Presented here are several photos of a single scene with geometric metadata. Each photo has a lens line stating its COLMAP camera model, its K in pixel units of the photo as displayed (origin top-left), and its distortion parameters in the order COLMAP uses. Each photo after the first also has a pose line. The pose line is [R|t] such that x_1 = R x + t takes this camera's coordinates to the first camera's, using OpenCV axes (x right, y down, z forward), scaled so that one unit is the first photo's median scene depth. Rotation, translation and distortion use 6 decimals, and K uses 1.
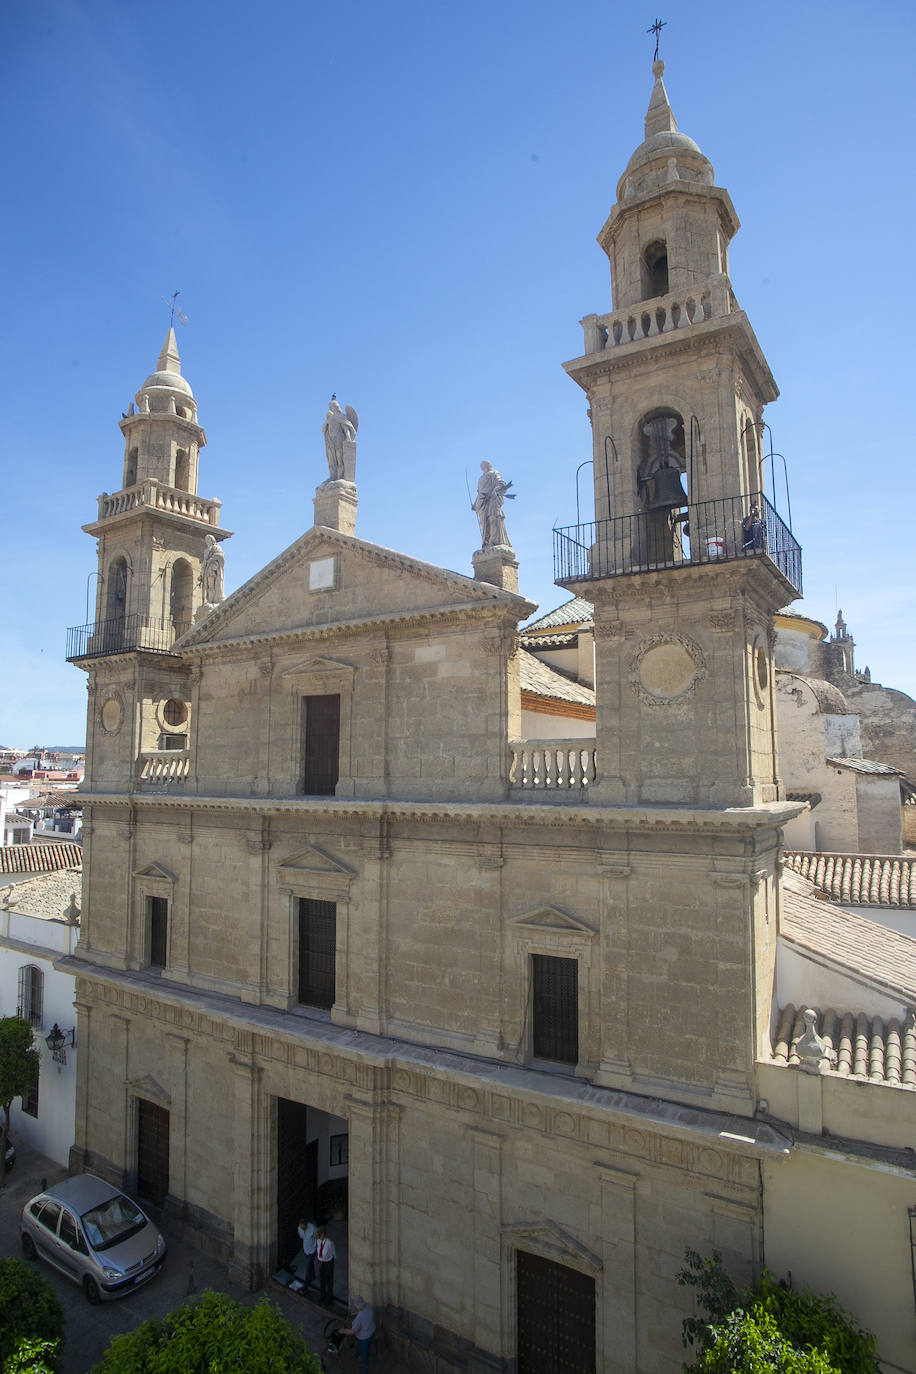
lens RADIAL K [[760.8, 0, 455.7], [0, 760.8, 691.0], [0, 0, 1]] dist [-0.099521, 0.002047]
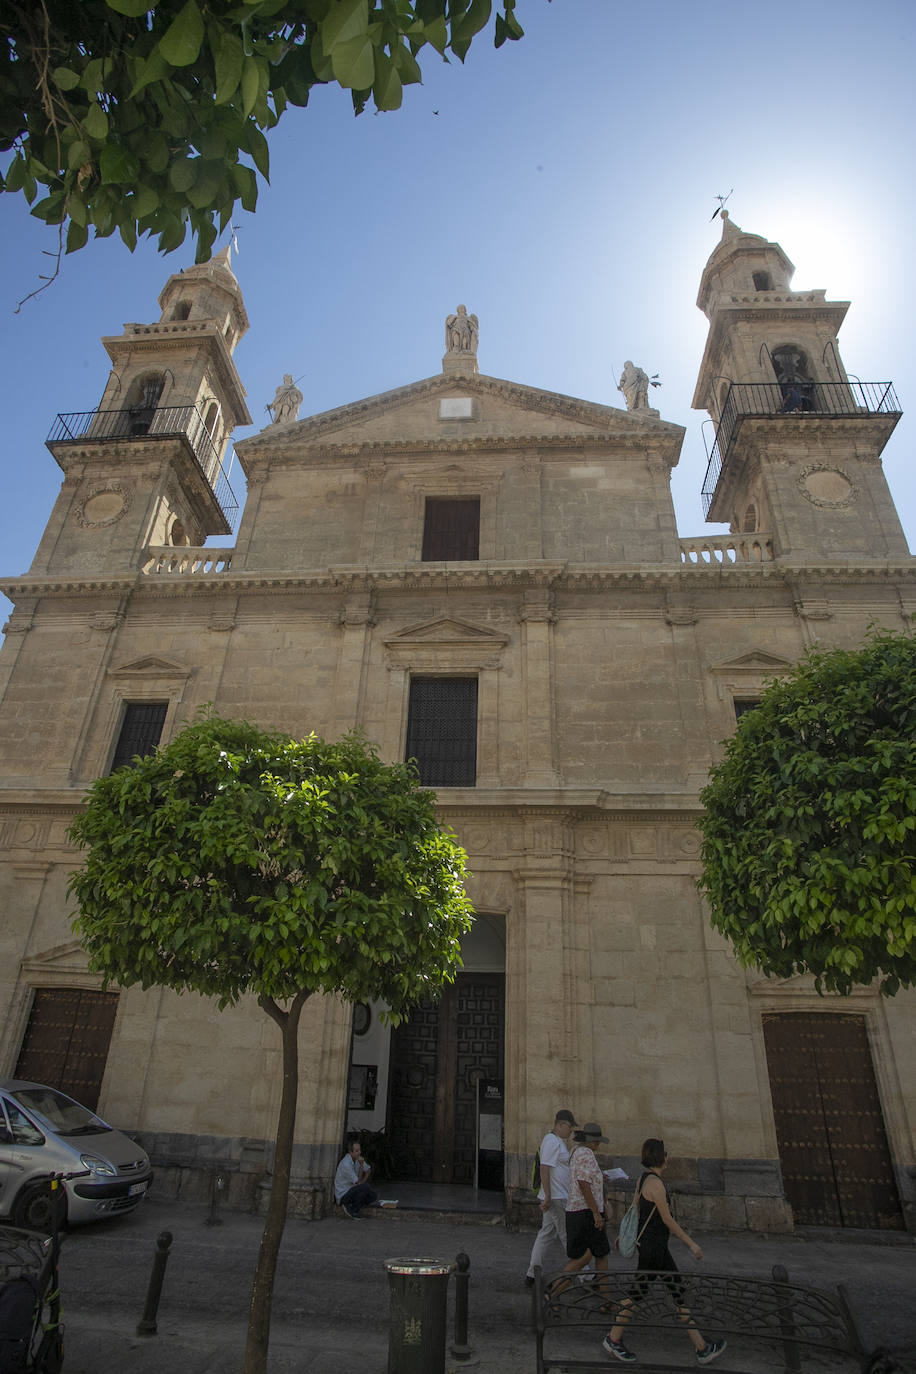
lens RADIAL K [[750.1, 0, 451.0], [0, 750.1, 691.1], [0, 0, 1]] dist [-0.120320, 0.069302]
pose [[0.875402, 0.258507, 0.408467, -0.544555], [-0.090120, 0.917458, -0.387491, 0.651173], [-0.474921, 0.302399, 0.826441, 0.317327]]
